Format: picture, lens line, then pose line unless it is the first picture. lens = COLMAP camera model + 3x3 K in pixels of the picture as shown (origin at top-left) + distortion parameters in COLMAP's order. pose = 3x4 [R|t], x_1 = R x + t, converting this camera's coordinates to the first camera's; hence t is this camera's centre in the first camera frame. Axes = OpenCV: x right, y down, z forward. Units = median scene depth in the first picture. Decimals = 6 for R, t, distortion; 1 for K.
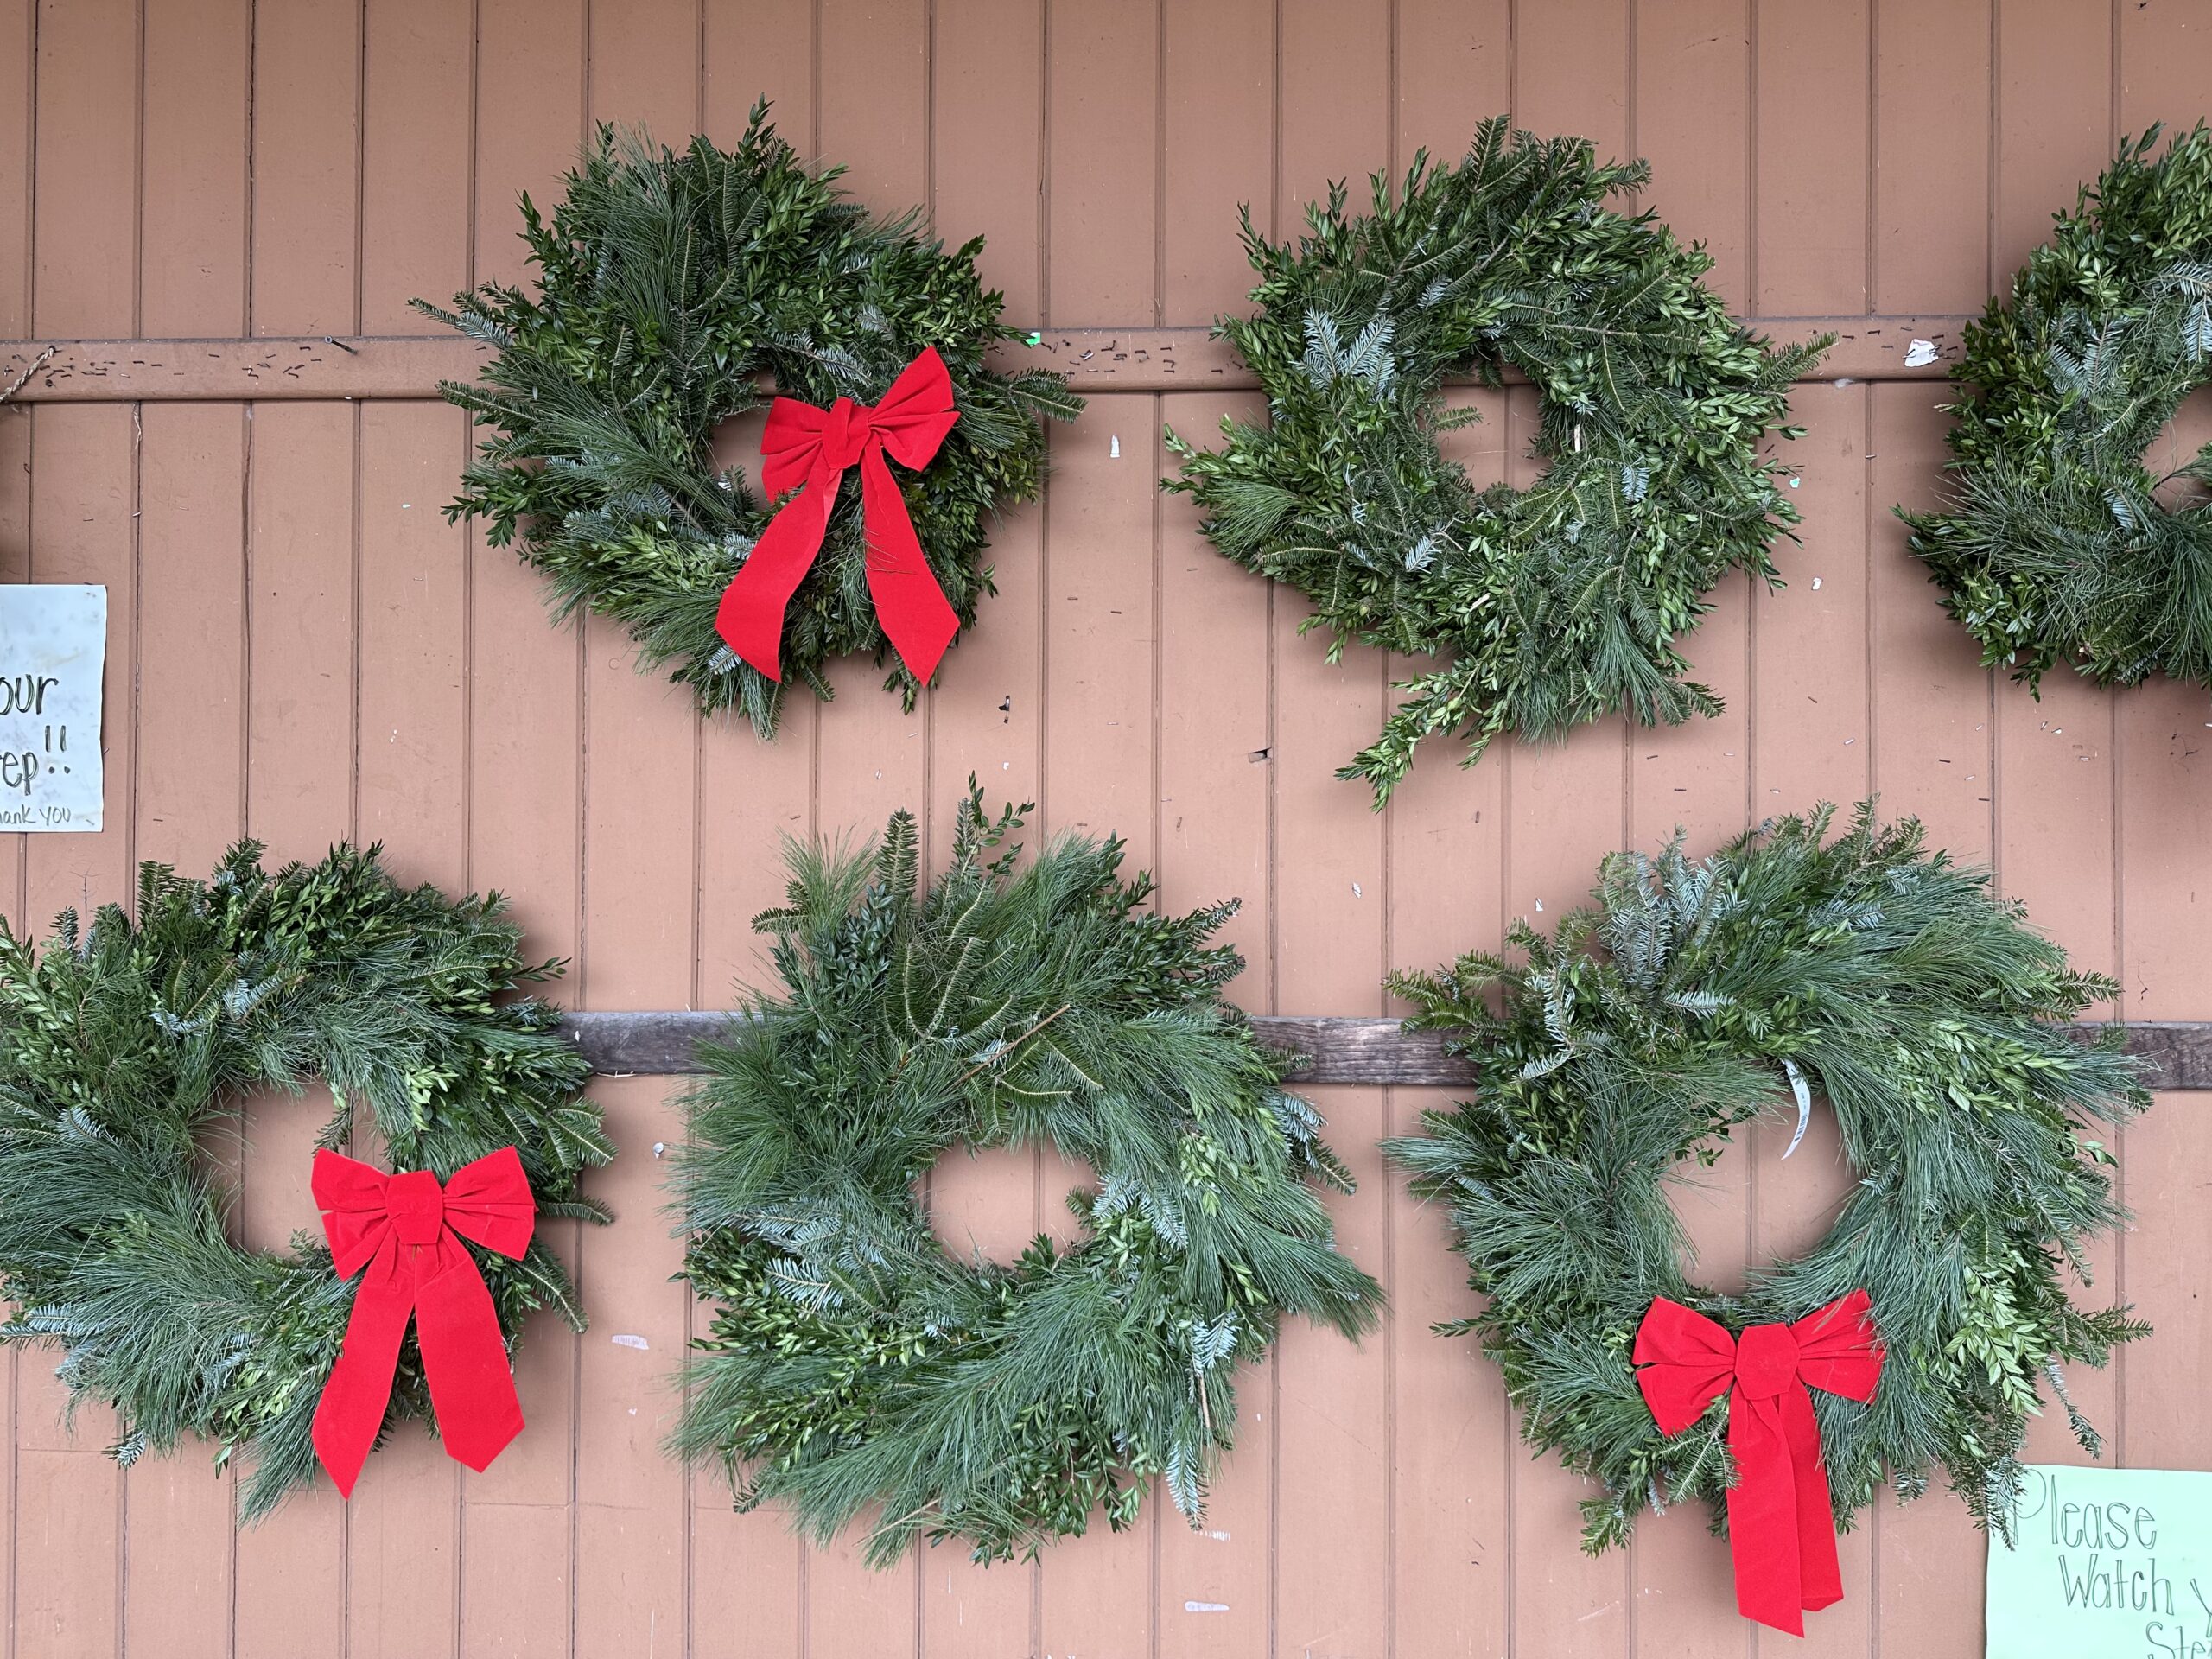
lens RADIAL K [[1580.1, 0, 1108.5], [0, 1580.1, 827.4], [0, 0, 1]] dist [0.005817, -0.006310]
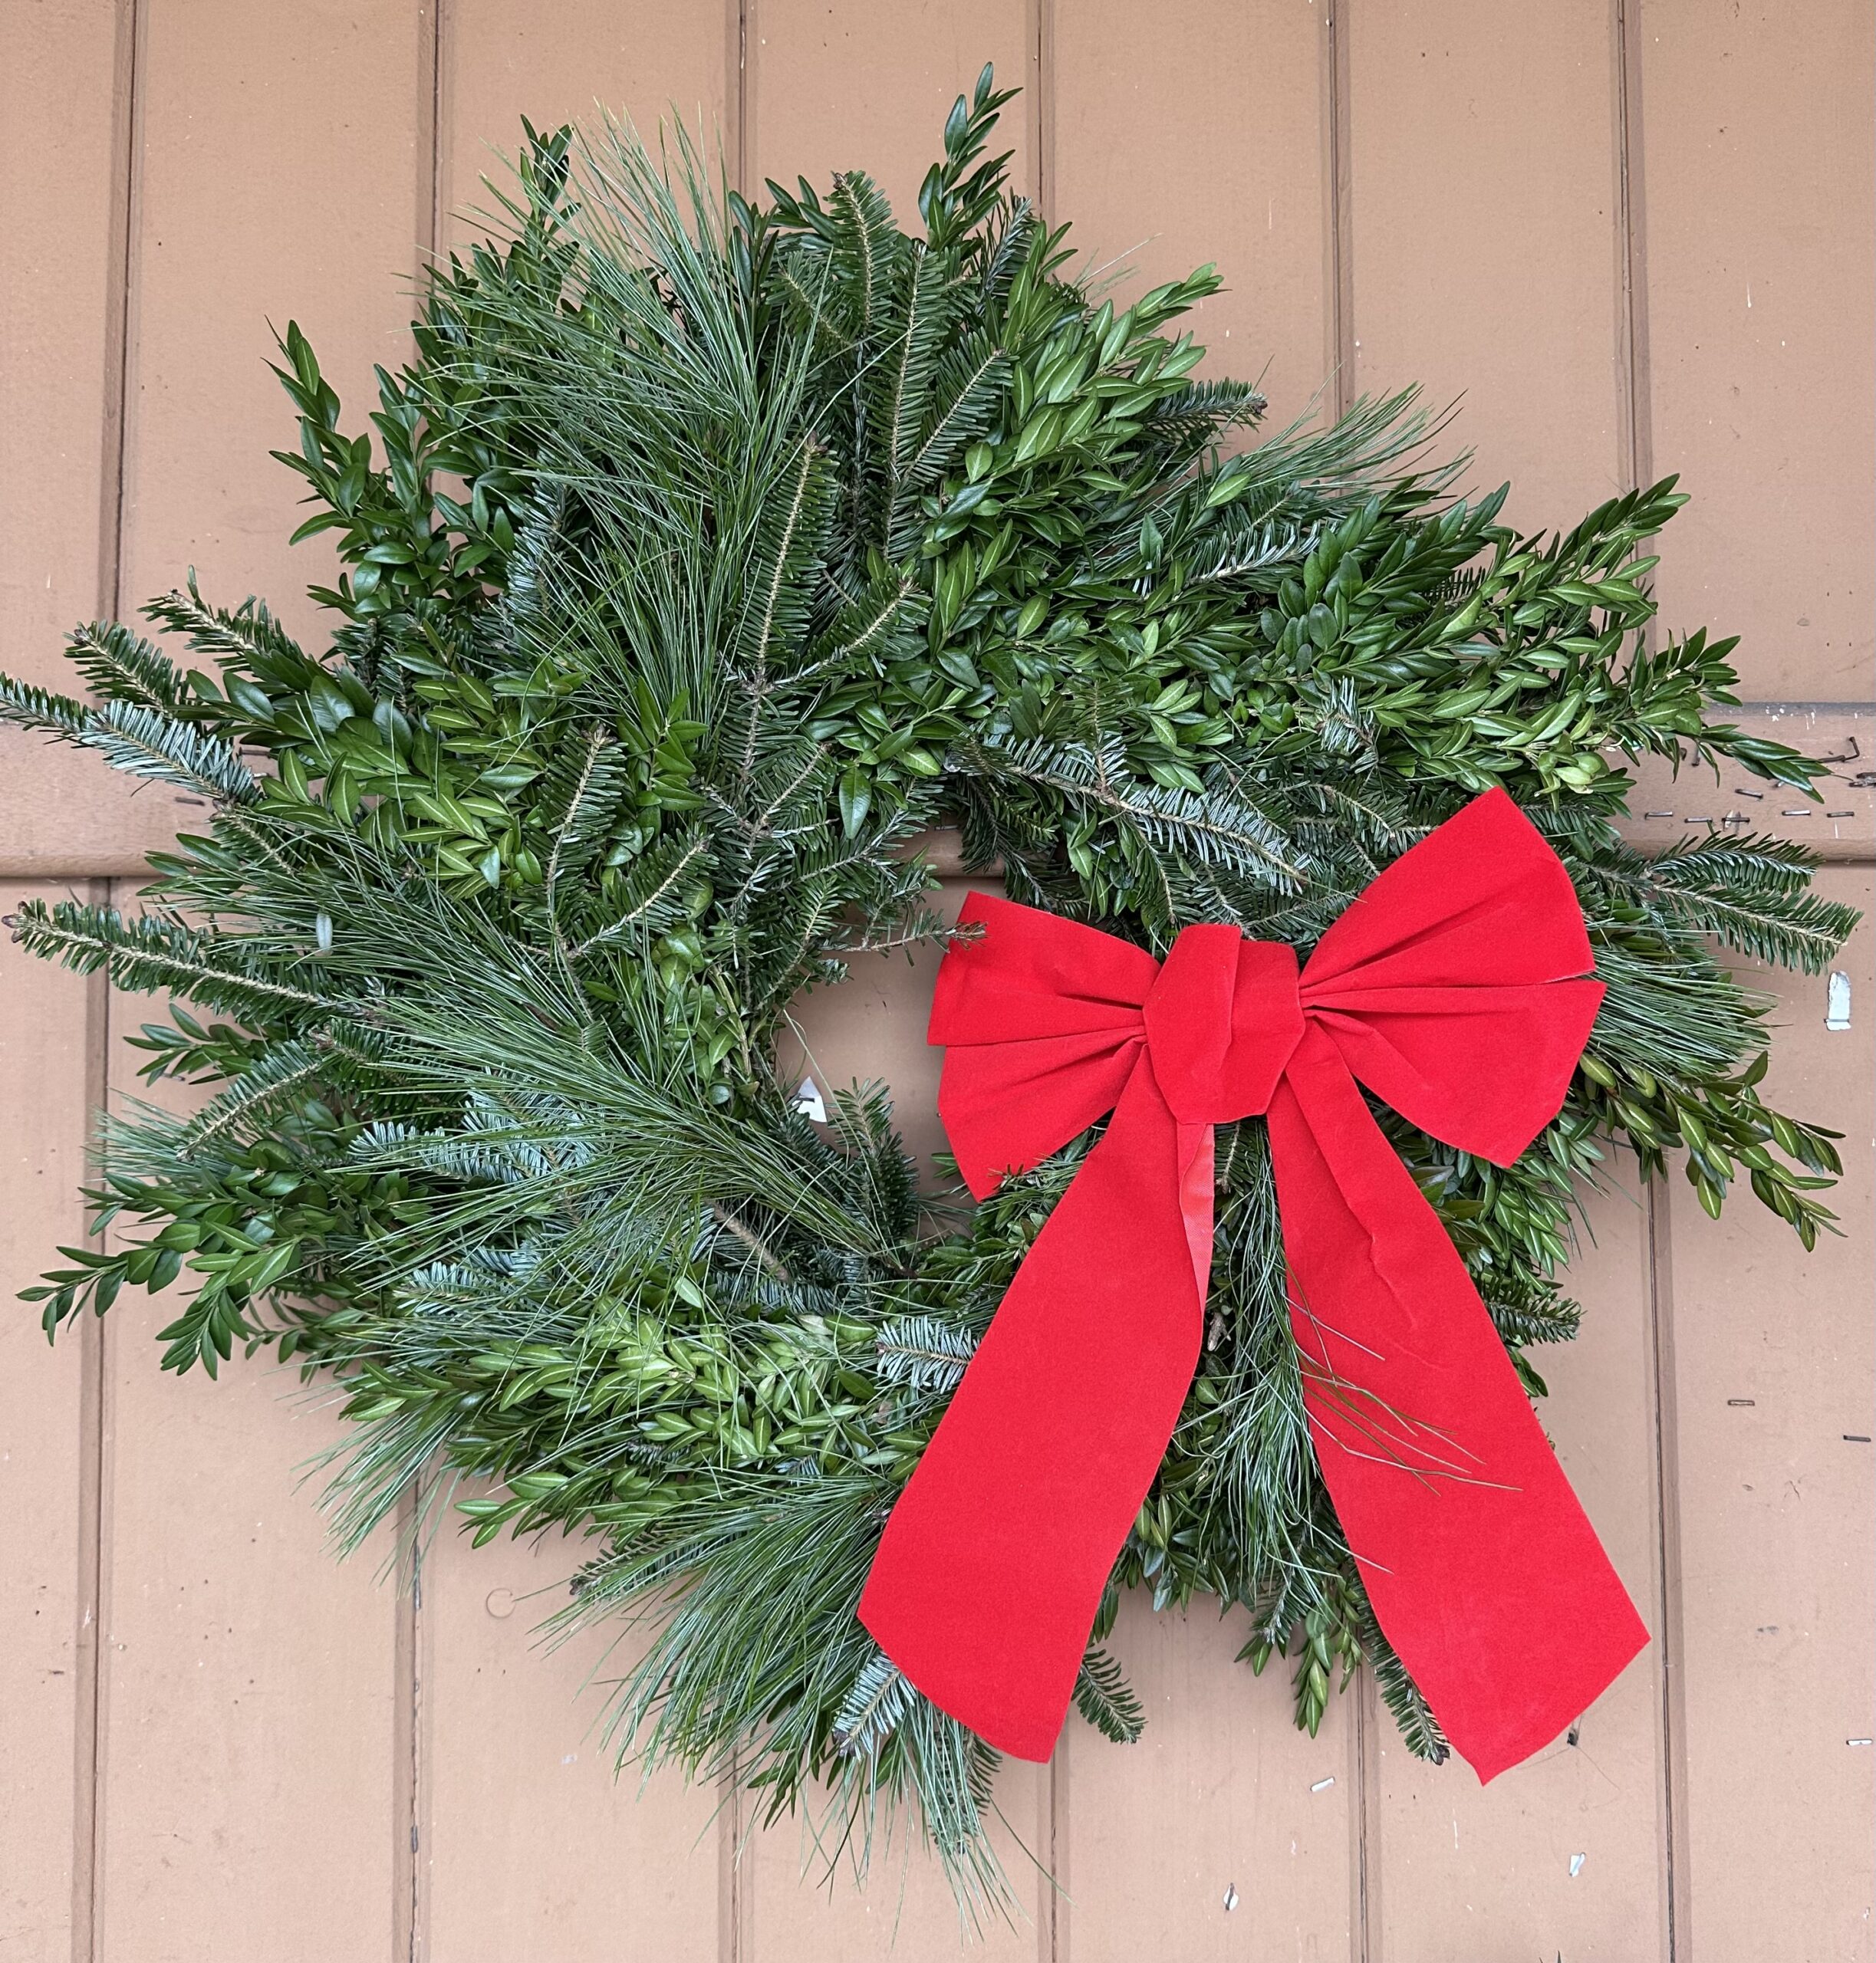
lens RADIAL K [[1736.9, 0, 942.0], [0, 1736.9, 975.3], [0, 0, 1]] dist [0.064398, -0.073290]
pose [[0.997161, -0.006657, 0.075008, -0.257403], [0.010360, 0.998741, -0.049087, -0.242229], [-0.074587, 0.049725, 0.995974, 0.619342]]
